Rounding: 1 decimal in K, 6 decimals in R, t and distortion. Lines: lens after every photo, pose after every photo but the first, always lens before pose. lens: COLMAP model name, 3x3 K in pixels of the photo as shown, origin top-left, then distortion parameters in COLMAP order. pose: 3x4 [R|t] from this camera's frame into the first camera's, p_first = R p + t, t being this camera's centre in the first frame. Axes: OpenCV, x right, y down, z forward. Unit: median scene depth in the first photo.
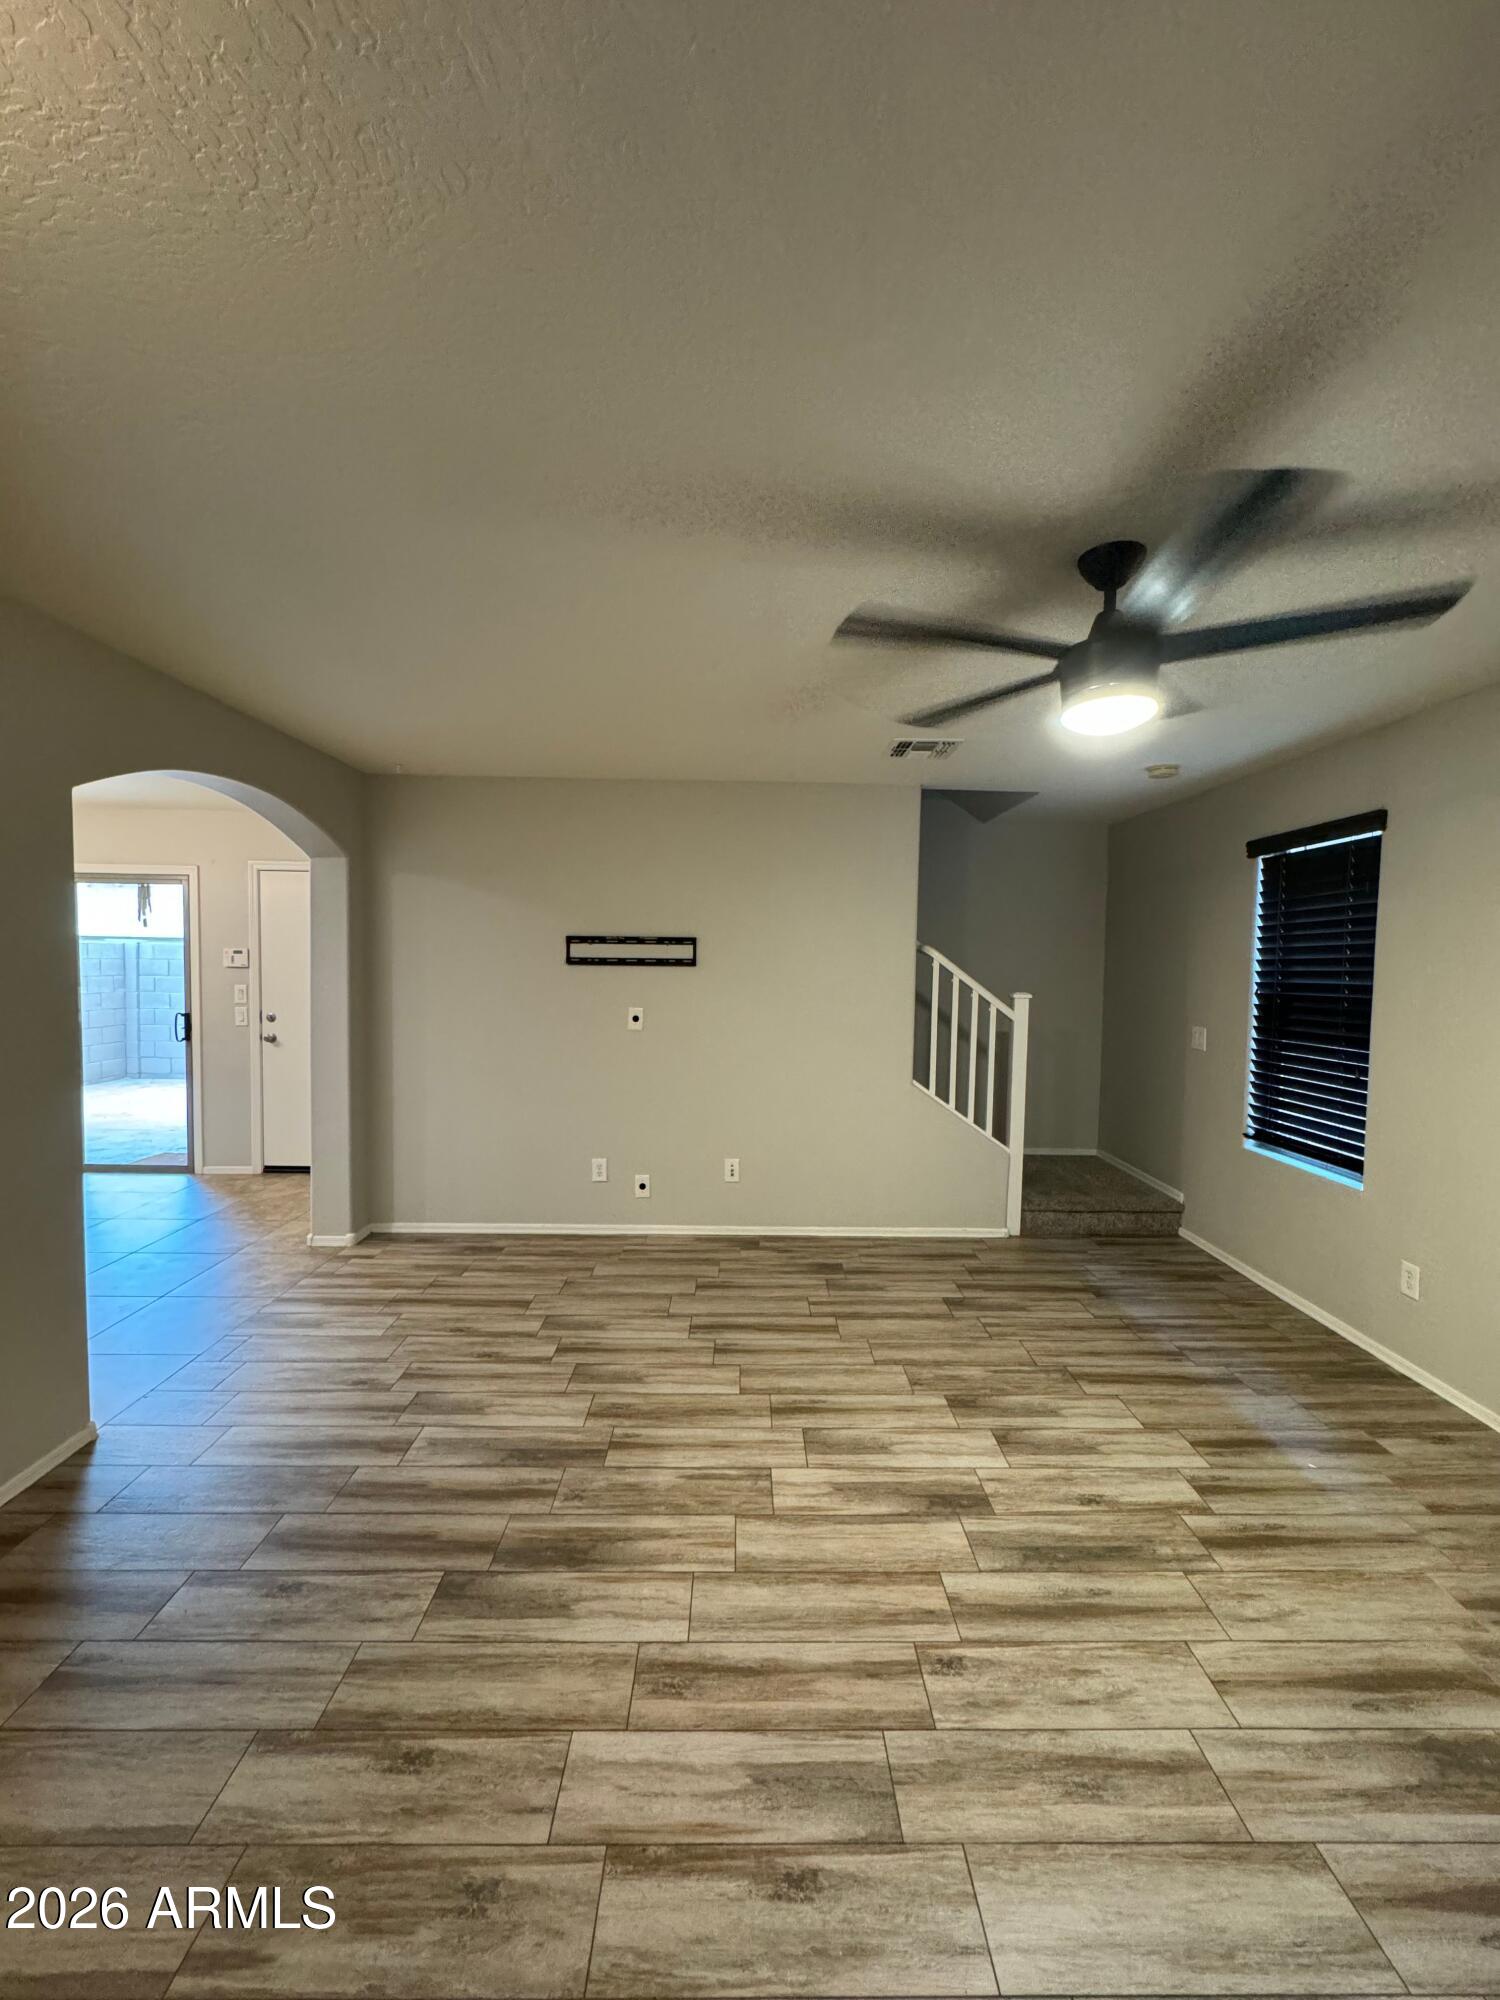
lens RADIAL K [[798.5, 0, 747.7], [0, 798.5, 989.8], [0, 0, 1]] dist [0.010426, 0.000454]
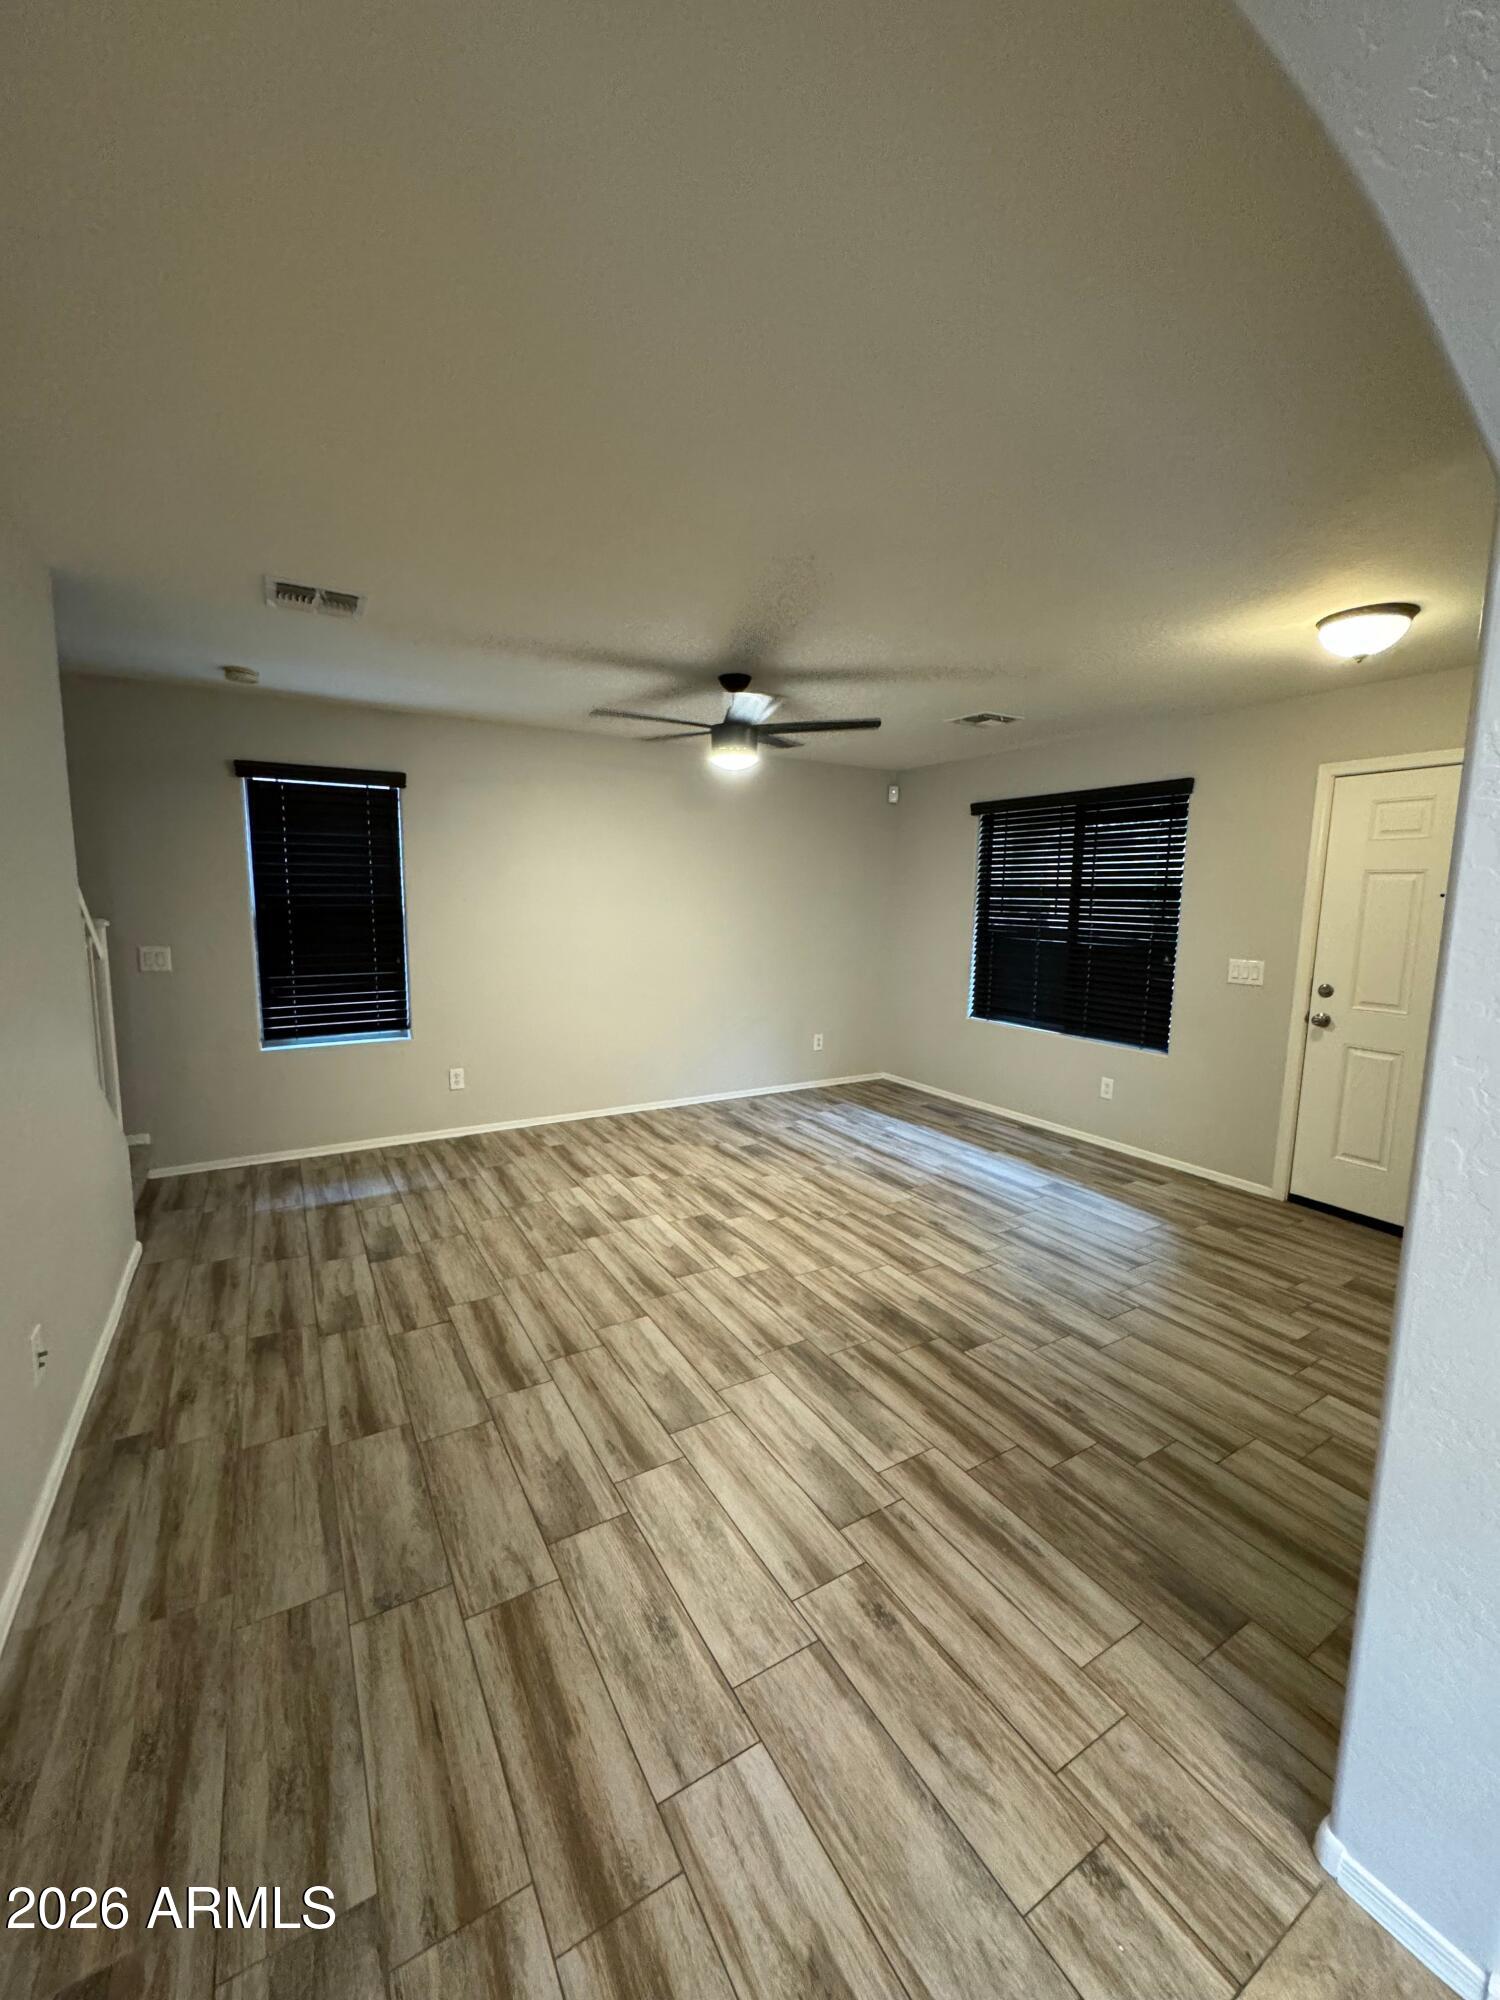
lens RADIAL K [[798.5, 0, 755.8], [0, 798.5, 994.1], [0, 0, 1]] dist [0.010426, 0.000454]
pose [[-0.506553, -0.125615, 0.853009, -1.041696], [0.009899, 0.988418, 0.151434, -0.061248], [-0.862152, 0.085153, -0.499443, 1.573349]]
